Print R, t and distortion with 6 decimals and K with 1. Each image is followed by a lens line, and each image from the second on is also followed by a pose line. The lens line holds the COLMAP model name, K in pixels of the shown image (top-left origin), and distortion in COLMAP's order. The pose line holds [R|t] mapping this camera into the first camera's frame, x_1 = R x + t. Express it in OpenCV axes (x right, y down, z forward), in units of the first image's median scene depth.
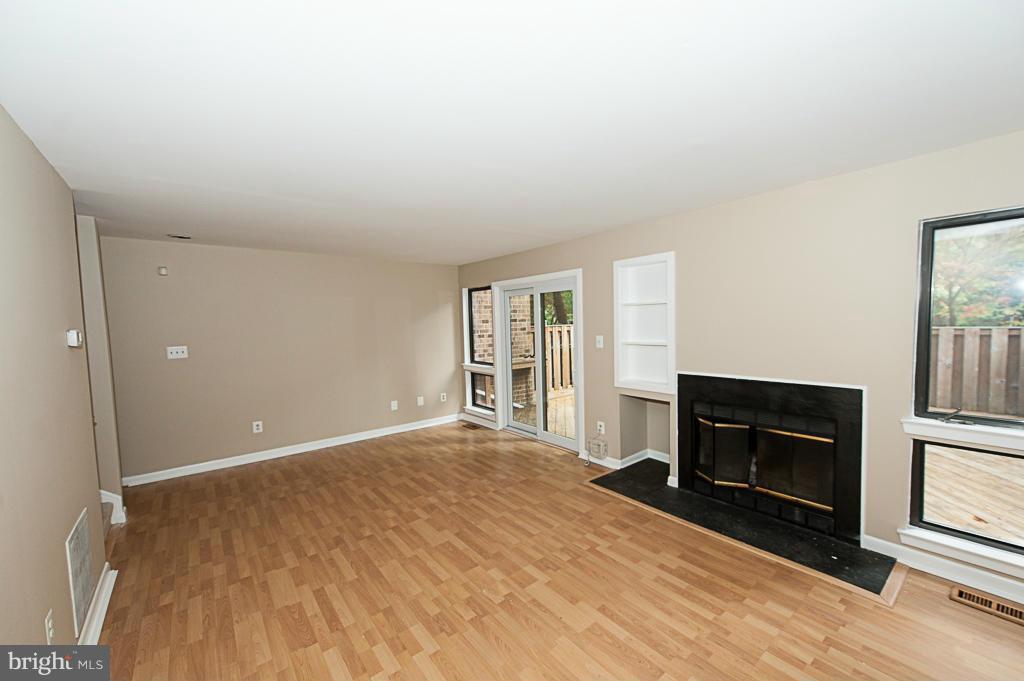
lens RADIAL K [[404.6, 0, 510.3], [0, 404.6, 344.3], [0, 0, 1]] dist [0.013587, -0.003178]
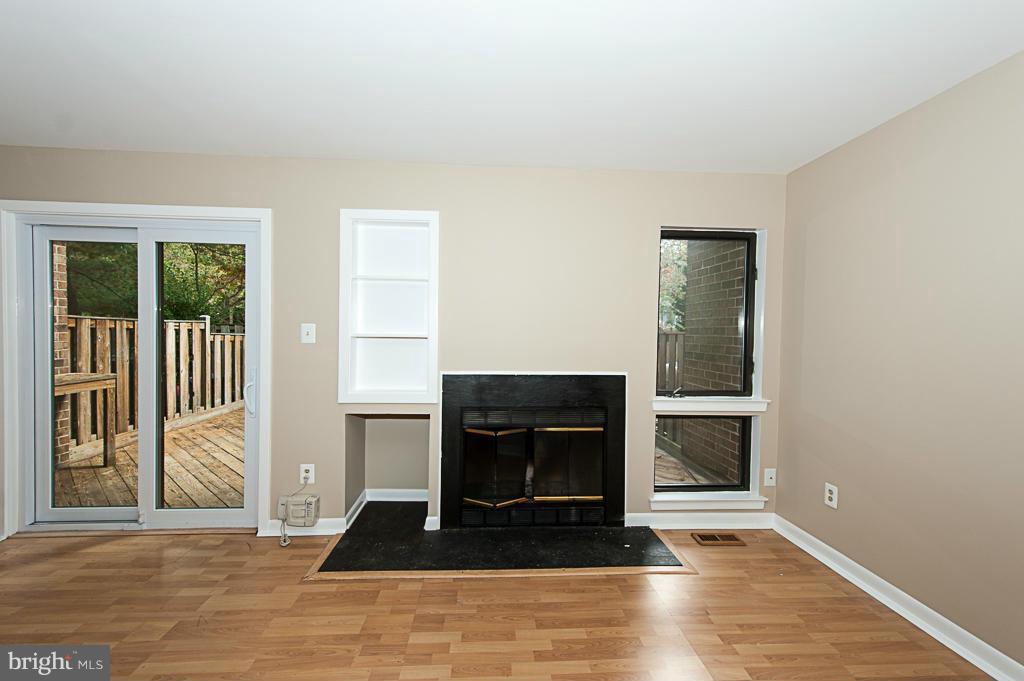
lens RADIAL K [[440.9, 0, 512.1], [0, 440.9, 342.9], [0, 0, 1]] dist [0.017595, -0.002576]
pose [[0.569455, 0.023410, 0.821689, -0.214025], [0.019483, 0.998929, -0.041962, 0.058435], [-0.821792, 0.039905, 0.568389, 0.492510]]
